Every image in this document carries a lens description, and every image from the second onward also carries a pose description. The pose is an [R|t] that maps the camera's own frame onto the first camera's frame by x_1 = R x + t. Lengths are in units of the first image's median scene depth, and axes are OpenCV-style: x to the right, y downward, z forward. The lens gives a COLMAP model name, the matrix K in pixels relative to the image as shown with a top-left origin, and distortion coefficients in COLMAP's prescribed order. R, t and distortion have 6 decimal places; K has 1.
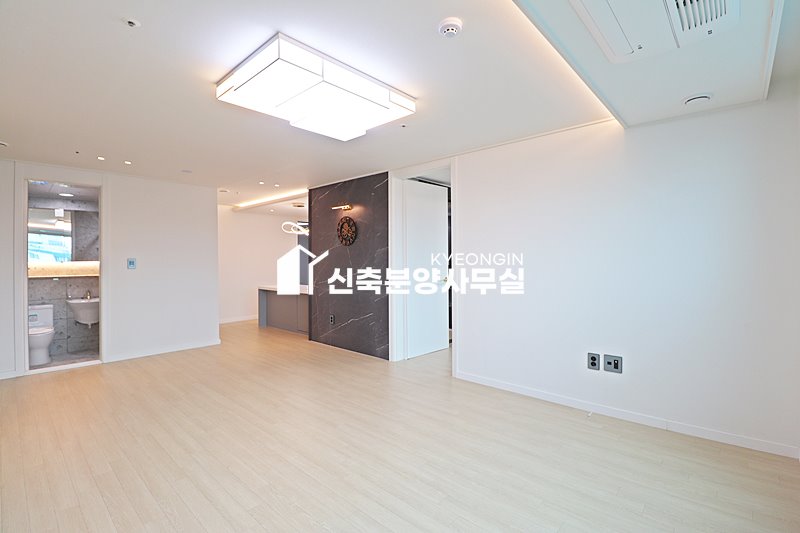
lens RADIAL K [[368.2, 0, 404.6], [0, 368.2, 260.6], [0, 0, 1]] dist [-0.004087, -0.012291]
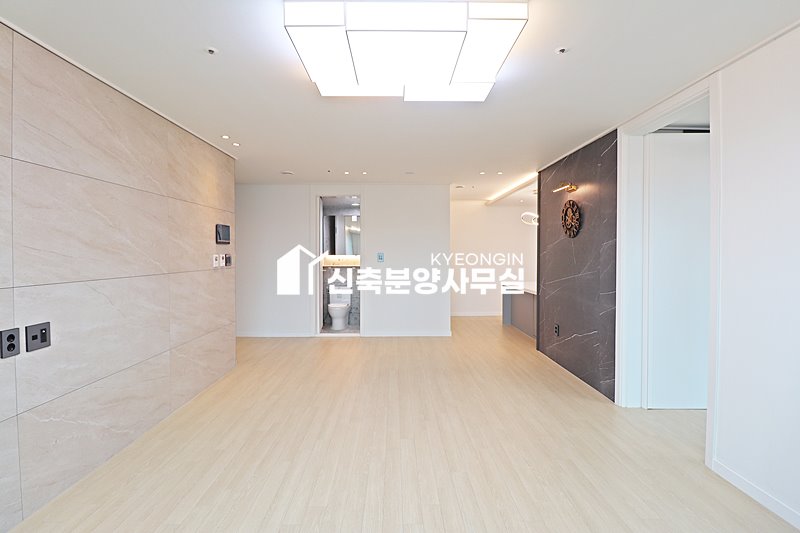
lens RADIAL K [[368.2, 0, 399.8], [0, 368.2, 257.5], [0, 0, 1]] dist [-0.004087, -0.012291]
pose [[0.676824, 0.013617, -0.736019, 0.181570], [-0.005293, 0.999893, 0.013631, -0.008384], [0.736126, -0.005330, 0.676824, 0.232045]]
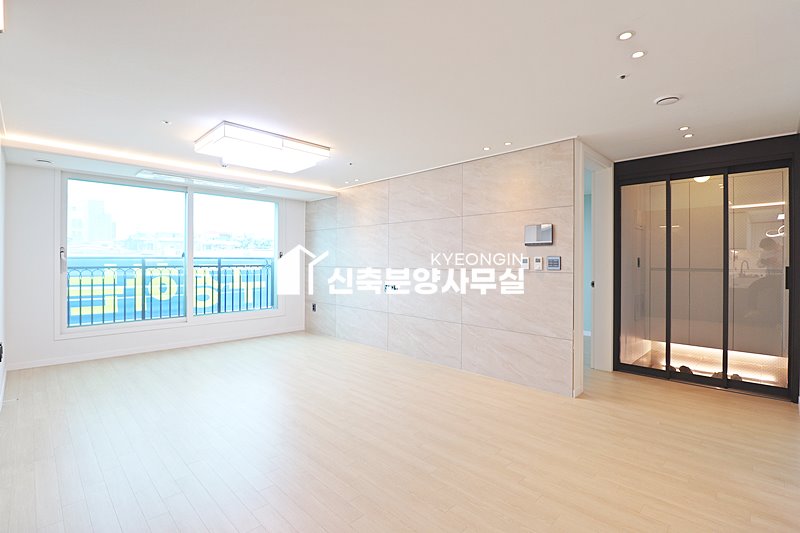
lens RADIAL K [[368.2, 0, 398.8], [0, 368.2, 260.1], [0, 0, 1]] dist [-0.004087, -0.012291]
pose [[-0.998630, 0.002211, 0.052272, -0.435589], [0.002467, 0.999985, 0.004844, 0.000176], [-0.052260, 0.004966, -0.998621, 1.261322]]
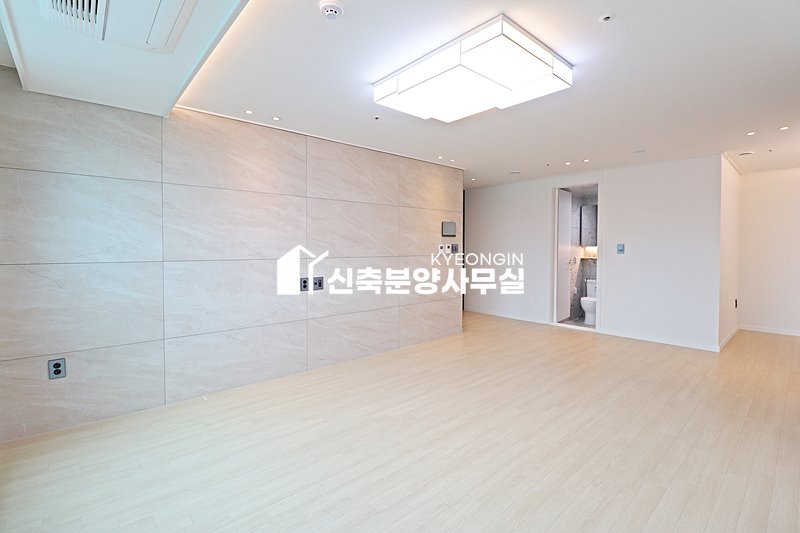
lens RADIAL K [[368.2, 0, 402.1], [0, 368.2, 254.8], [0, 0, 1]] dist [-0.004087, -0.012291]
pose [[-0.114292, 0.027434, -0.993068, 0.404815], [-0.004958, 0.999590, 0.028185, -0.001733], [0.993435, 0.008145, -0.114109, 0.481879]]
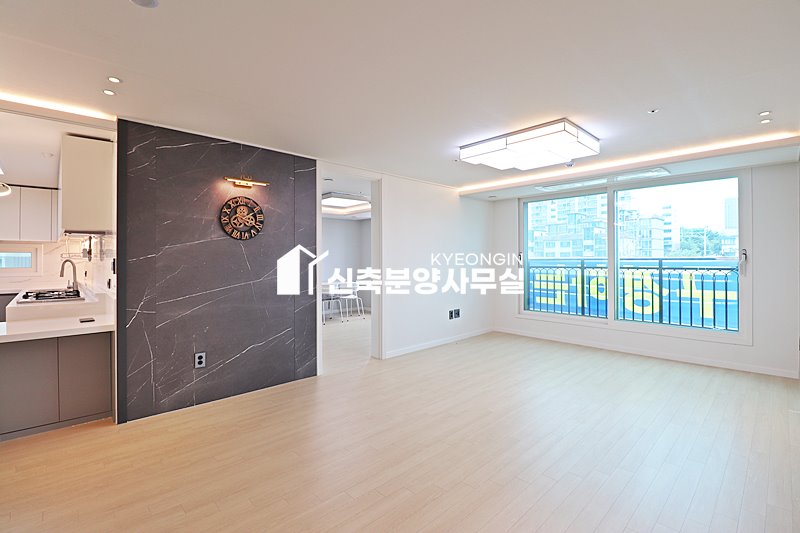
lens RADIAL K [[368.2, 0, 398.1], [0, 368.2, 260.3], [0, 0, 1]] dist [-0.004087, -0.012291]
pose [[0.072745, 0.004700, 0.997340, -0.876856], [0.005959, 0.999969, -0.005147, 0.002975], [-0.997333, 0.006318, 0.072715, 0.720234]]
